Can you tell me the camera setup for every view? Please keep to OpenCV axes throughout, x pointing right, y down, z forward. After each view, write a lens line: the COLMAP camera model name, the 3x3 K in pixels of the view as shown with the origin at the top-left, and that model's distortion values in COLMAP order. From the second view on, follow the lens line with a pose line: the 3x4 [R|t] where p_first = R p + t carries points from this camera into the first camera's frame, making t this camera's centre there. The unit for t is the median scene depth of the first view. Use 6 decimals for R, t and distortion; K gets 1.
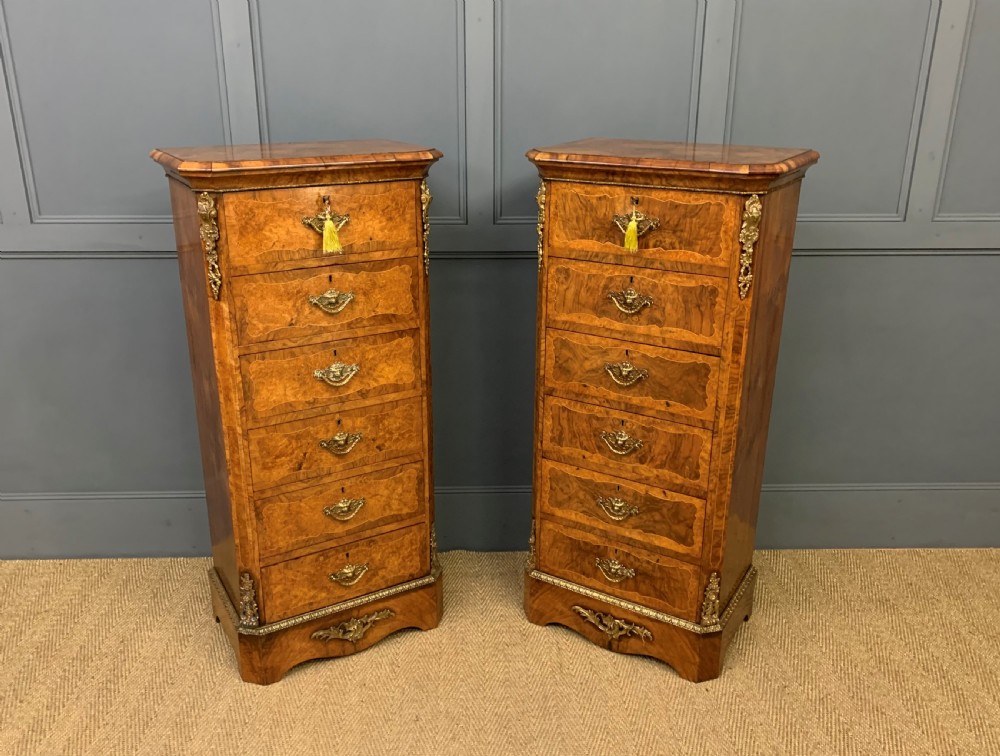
lens RADIAL K [[876.6, 0, 489.6], [0, 876.6, 371.2], [0, 0, 1]] dist [0.129814, -0.016201]
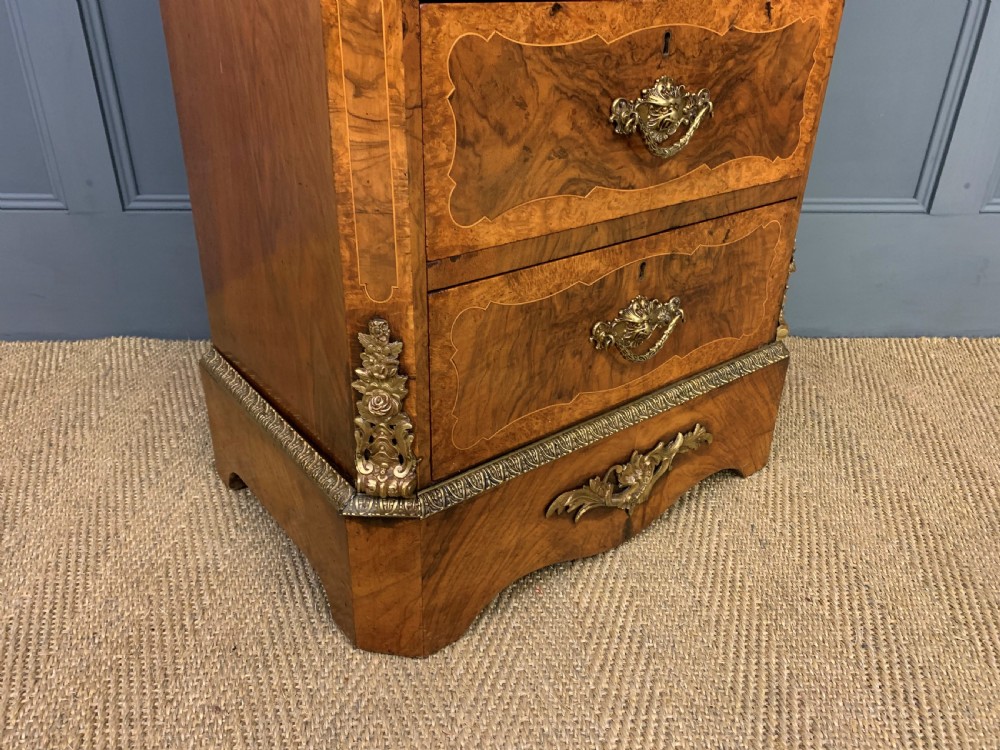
lens RADIAL K [[766.9, 0, 493.2], [0, 766.9, 369.9], [0, 0, 1]] dist [0.170968, -0.455367]
pose [[0.362633, -0.425061, 0.829349, -0.144118], [0.298235, 0.896056, 0.328847, 0.131039], [-0.882923, 0.128090, 0.451707, 0.970512]]
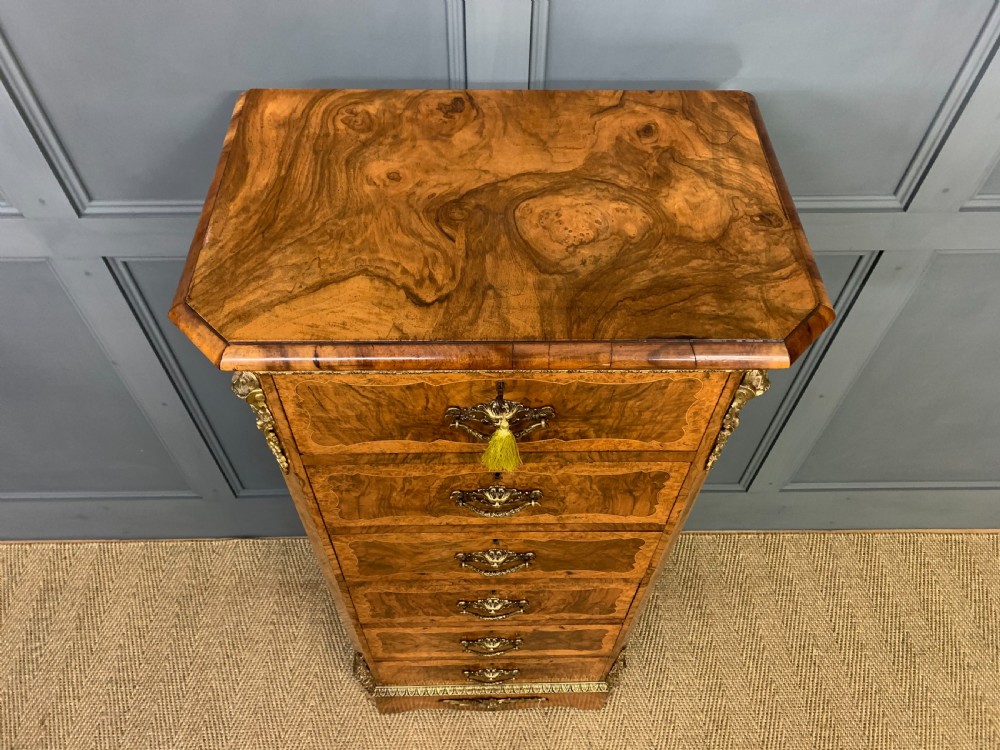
lens RADIAL K [[766.9, 0, 493.2], [0, 766.9, 369.9], [0, 0, 1]] dist [0.170968, -0.455367]
pose [[0.844497, -0.424792, 0.326153, 0.038281], [0.175594, 0.794950, 0.580707, -0.386026], [-0.505955, -0.433135, 0.745924, 0.655113]]
